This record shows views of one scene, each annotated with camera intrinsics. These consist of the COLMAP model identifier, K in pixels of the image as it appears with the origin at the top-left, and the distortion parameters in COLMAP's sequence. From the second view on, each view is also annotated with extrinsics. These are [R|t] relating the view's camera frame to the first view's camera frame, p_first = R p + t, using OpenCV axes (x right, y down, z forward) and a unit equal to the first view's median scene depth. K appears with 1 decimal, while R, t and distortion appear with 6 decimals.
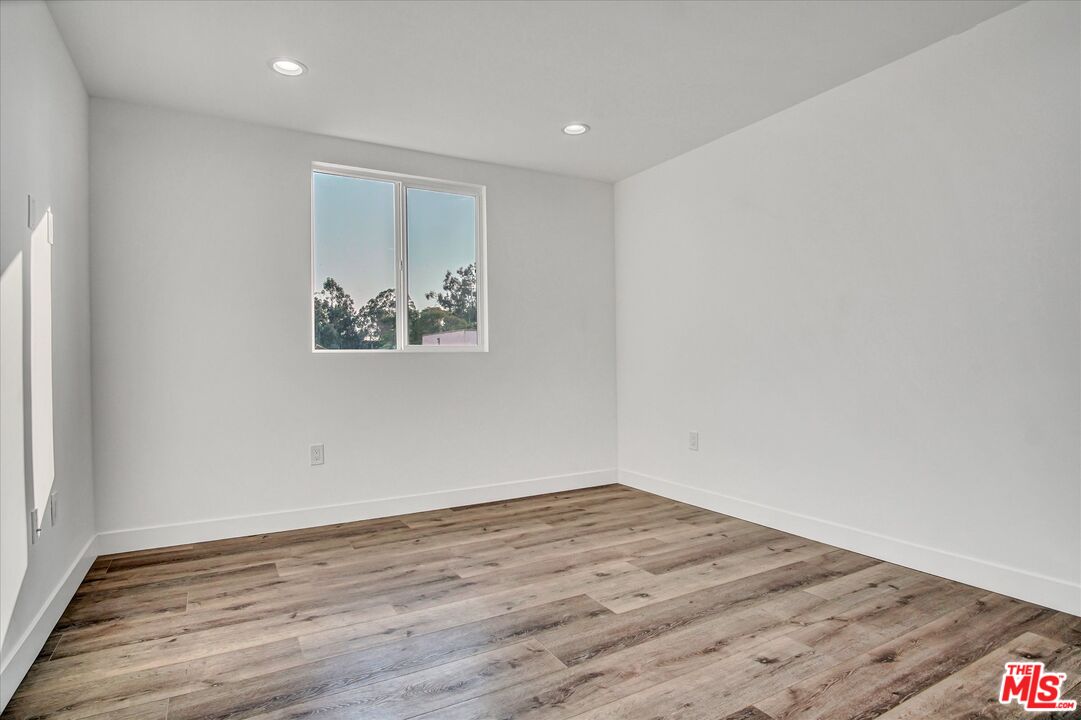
lens RADIAL K [[596.0, 0, 540.5], [0, 596.0, 360.0], [0, 0, 1]] dist [-0.004500, -0.000410]
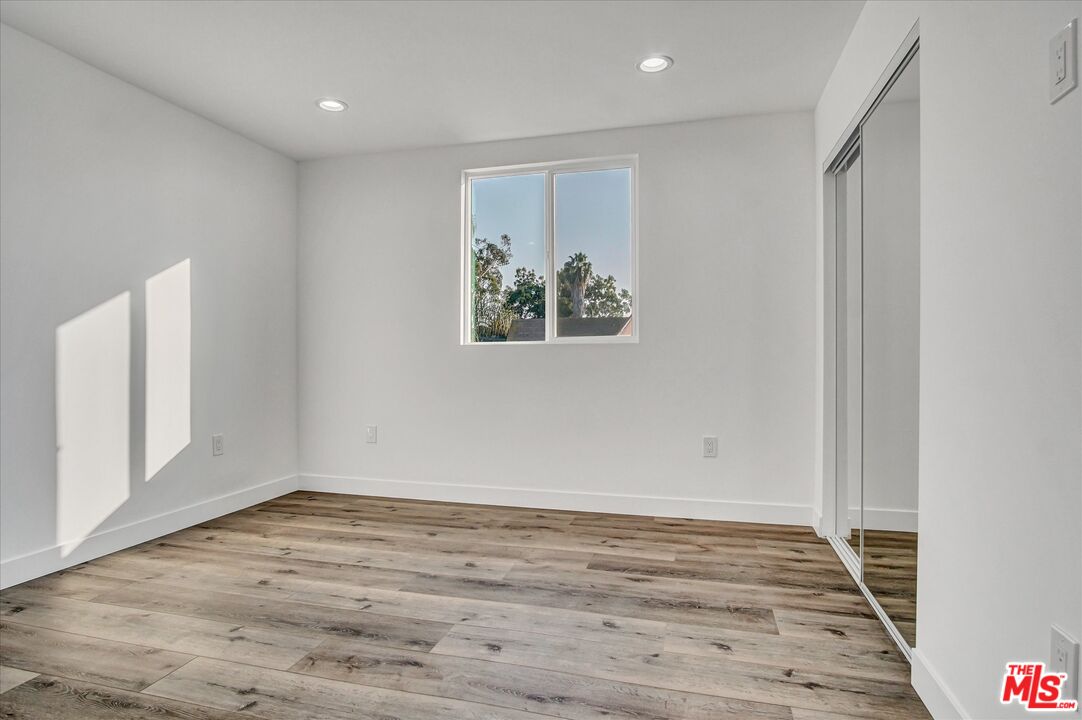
lens RADIAL K [[617.8, 0, 541.0], [0, 617.8, 360.0], [0, 0, 1]] dist [-0.008536, -0.000907]
pose [[0.696007, 0.020257, -0.717749, 0.501786], [-0.008788, 0.999767, 0.019695, -0.007349], [0.717981, -0.007400, 0.696023, 0.288564]]
